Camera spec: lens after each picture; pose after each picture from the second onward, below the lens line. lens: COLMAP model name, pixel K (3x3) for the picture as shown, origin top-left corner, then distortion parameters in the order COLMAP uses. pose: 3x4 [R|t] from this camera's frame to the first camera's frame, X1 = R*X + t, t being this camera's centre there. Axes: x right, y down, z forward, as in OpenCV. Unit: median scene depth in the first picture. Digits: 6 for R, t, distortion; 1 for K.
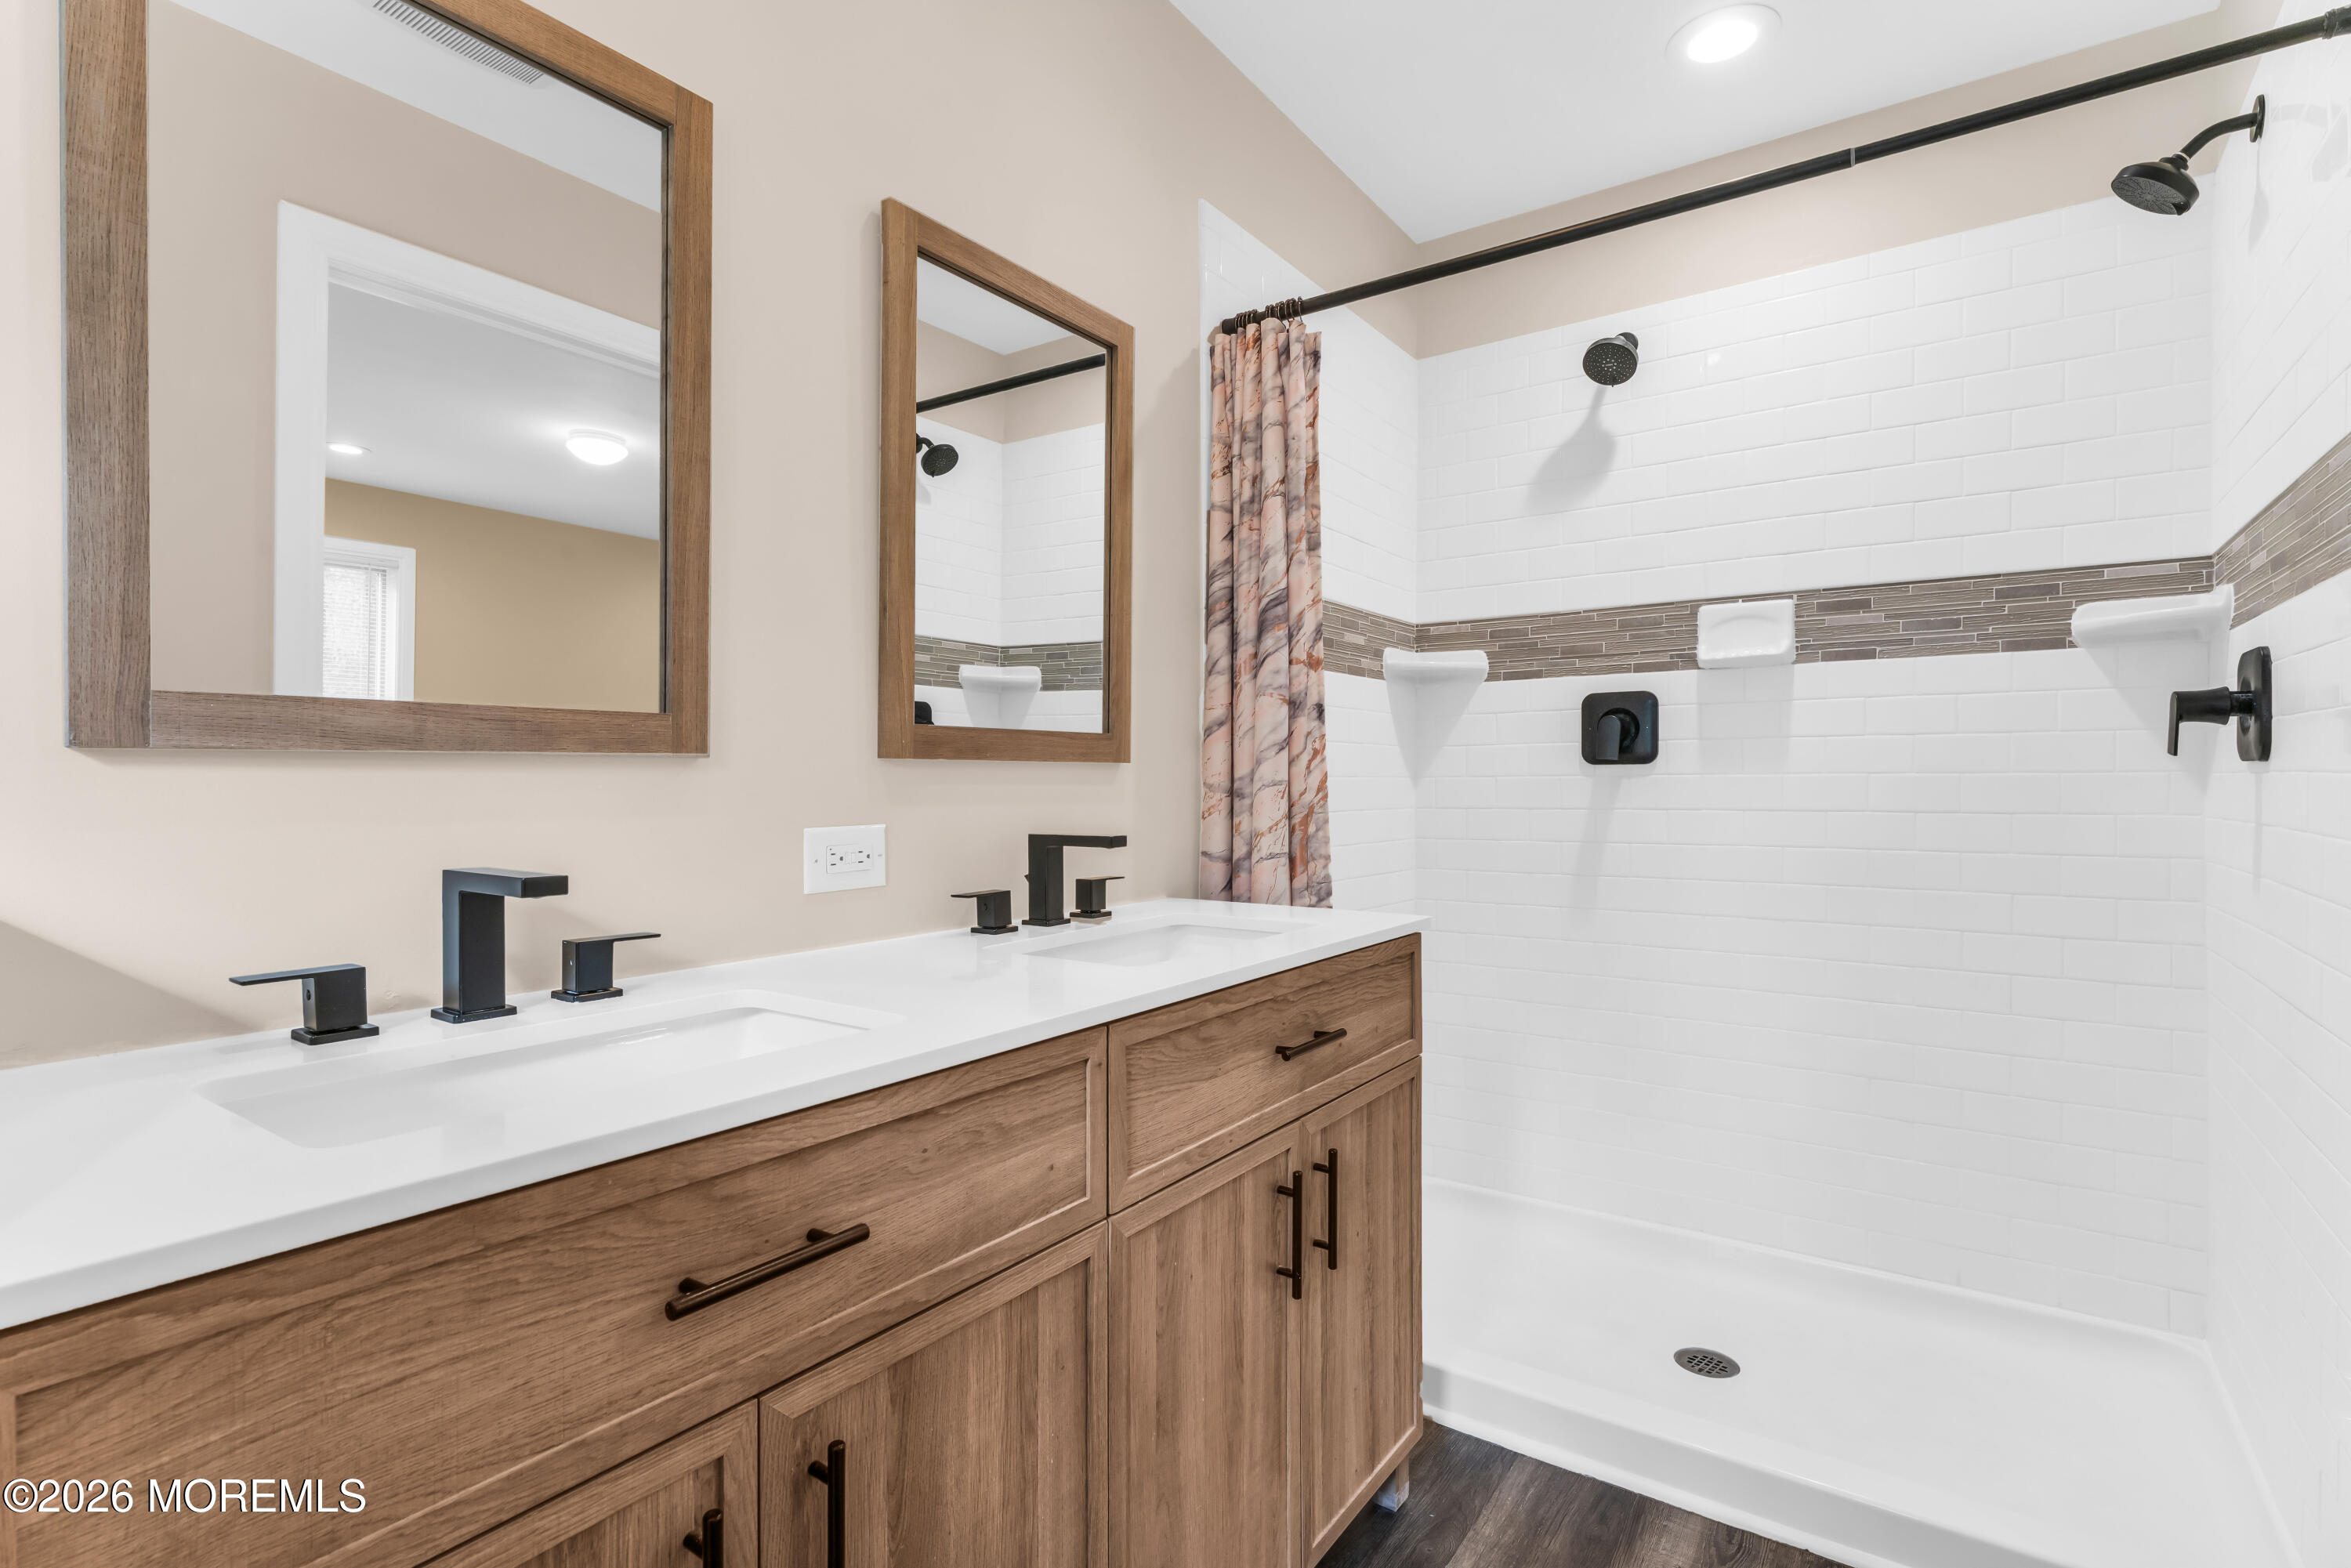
lens RADIAL K [[1093.4, 0, 1181.1], [0, 1093.4, 794.1], [0, 0, 1]] dist [-0.001601, -0.000107]
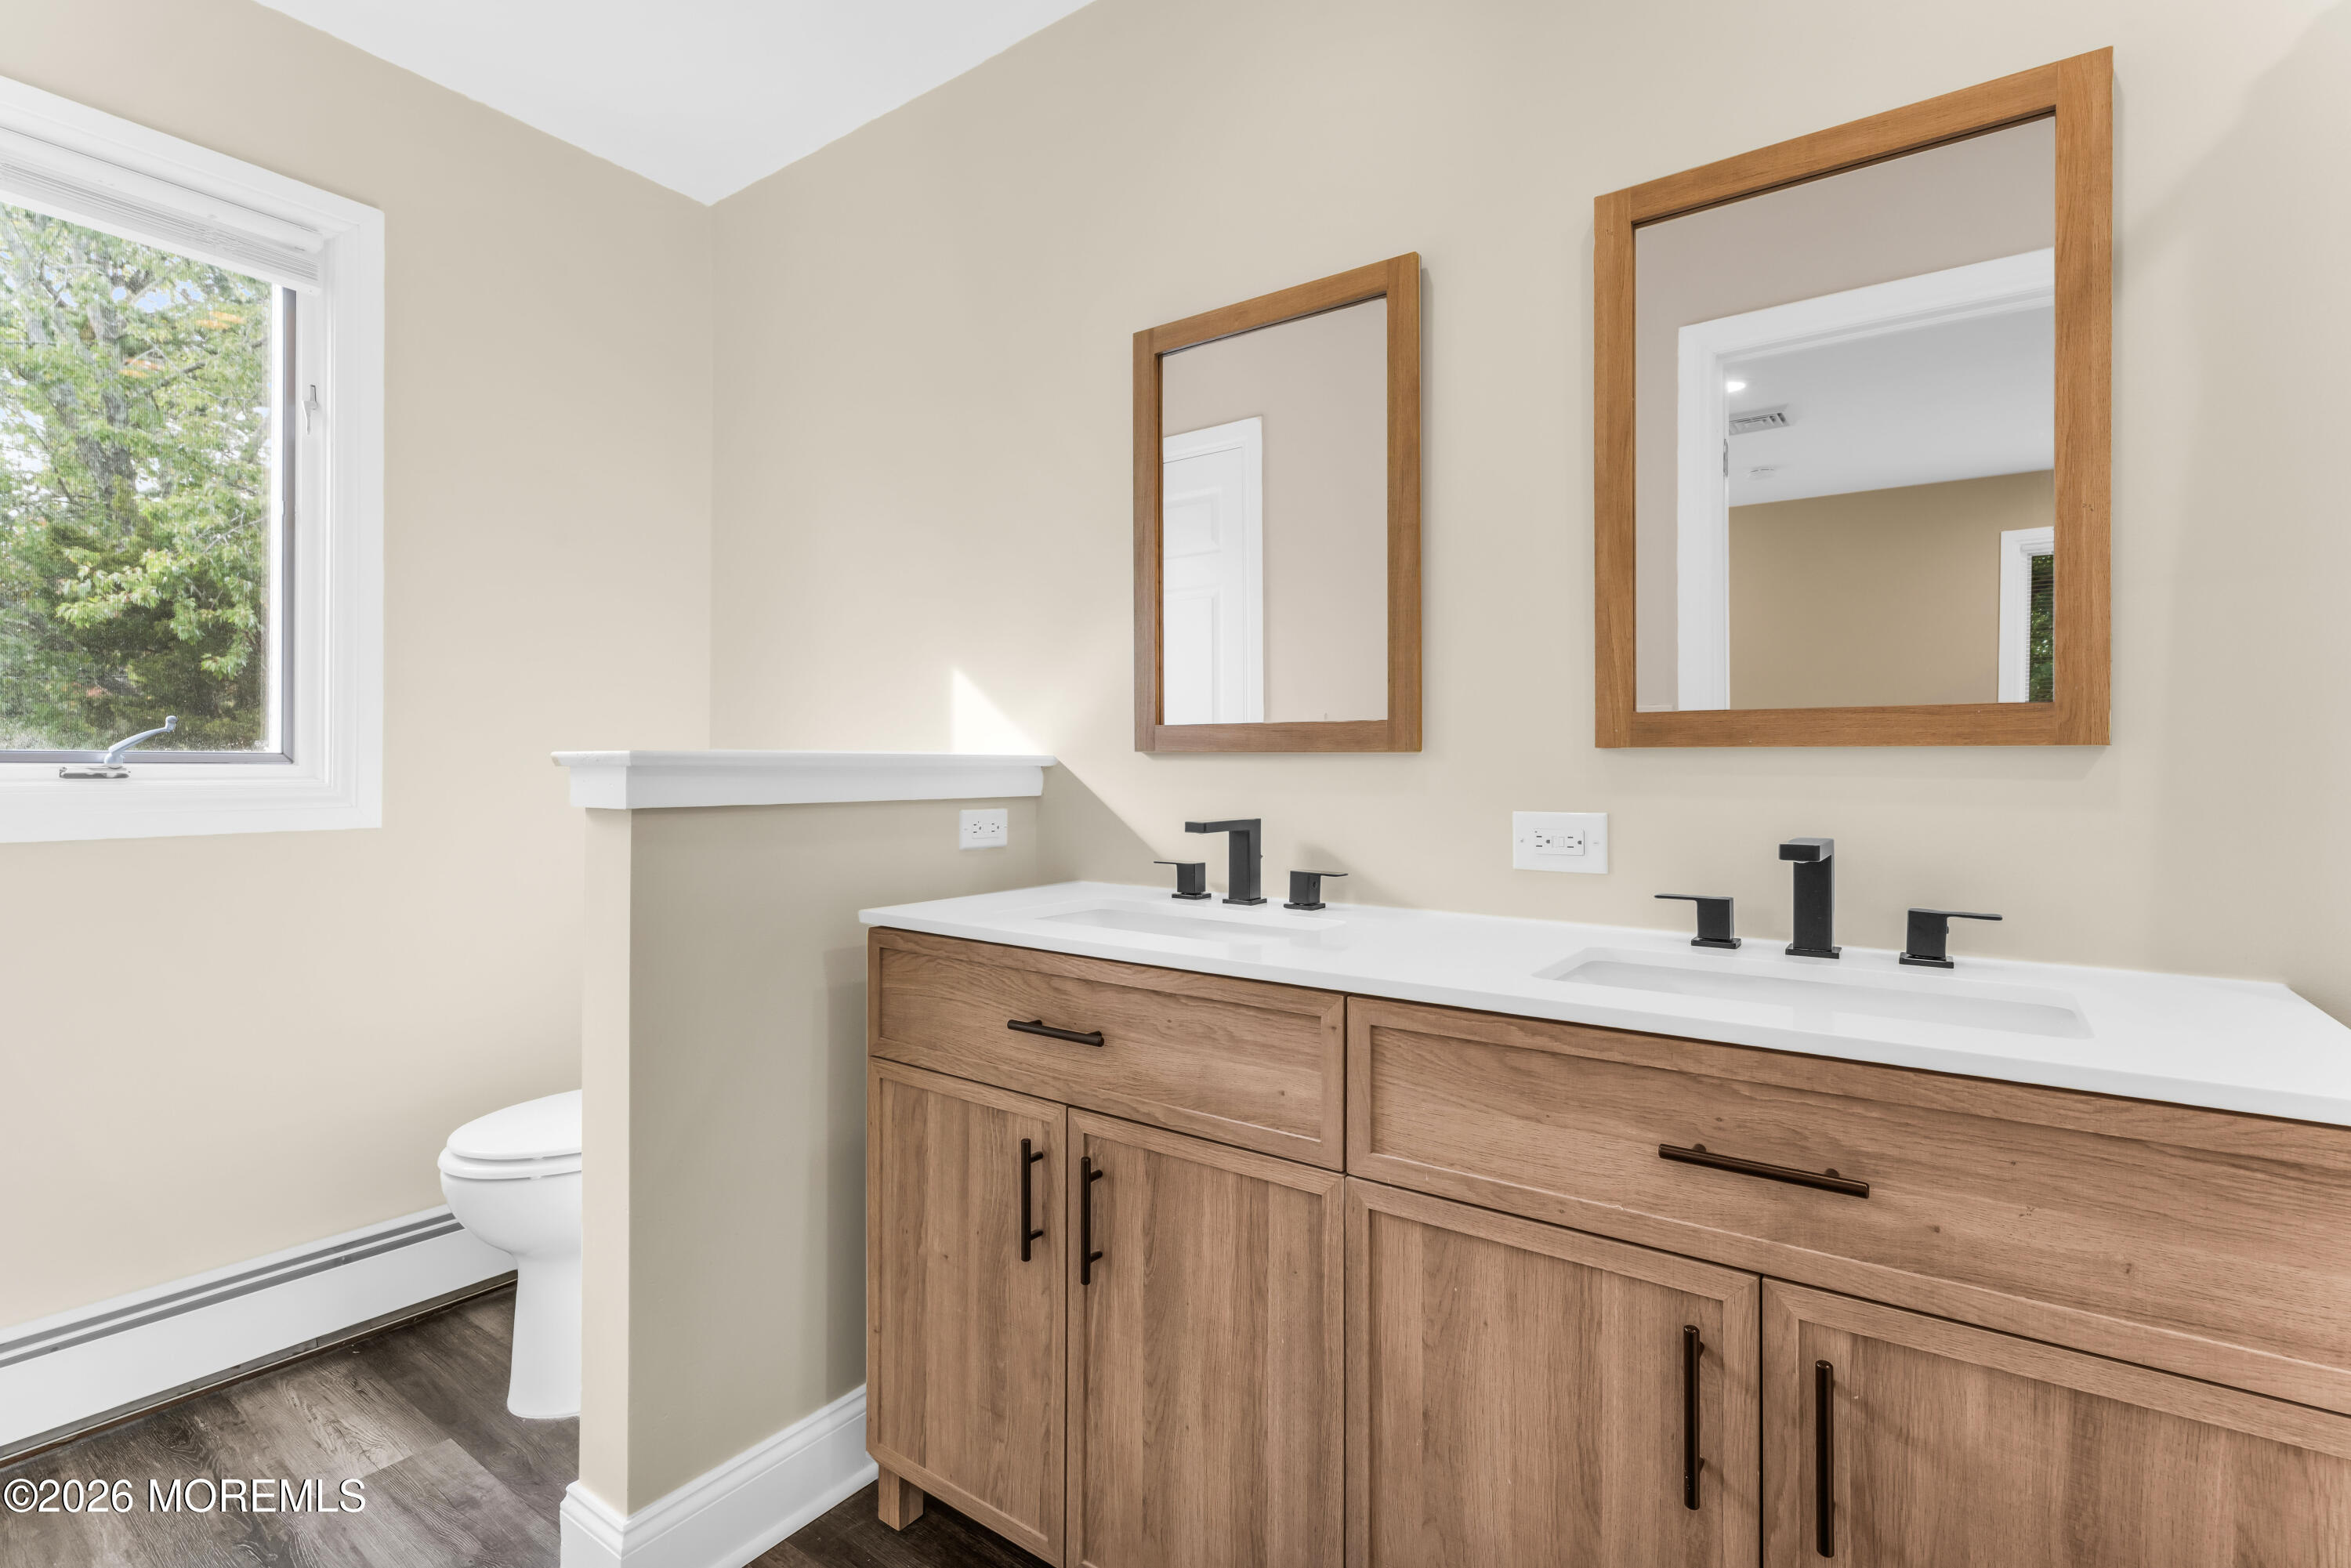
lens RADIAL K [[1093.4, 0, 1178.2], [0, 1093.4, 771.5], [0, 0, 1]] dist [-0.001601, -0.000107]
pose [[0.002003, 0.006636, -0.999976, 1.020792], [-0.018616, 0.999805, 0.006597, -0.013863], [0.999825, 0.018603, 0.002126, 0.836026]]
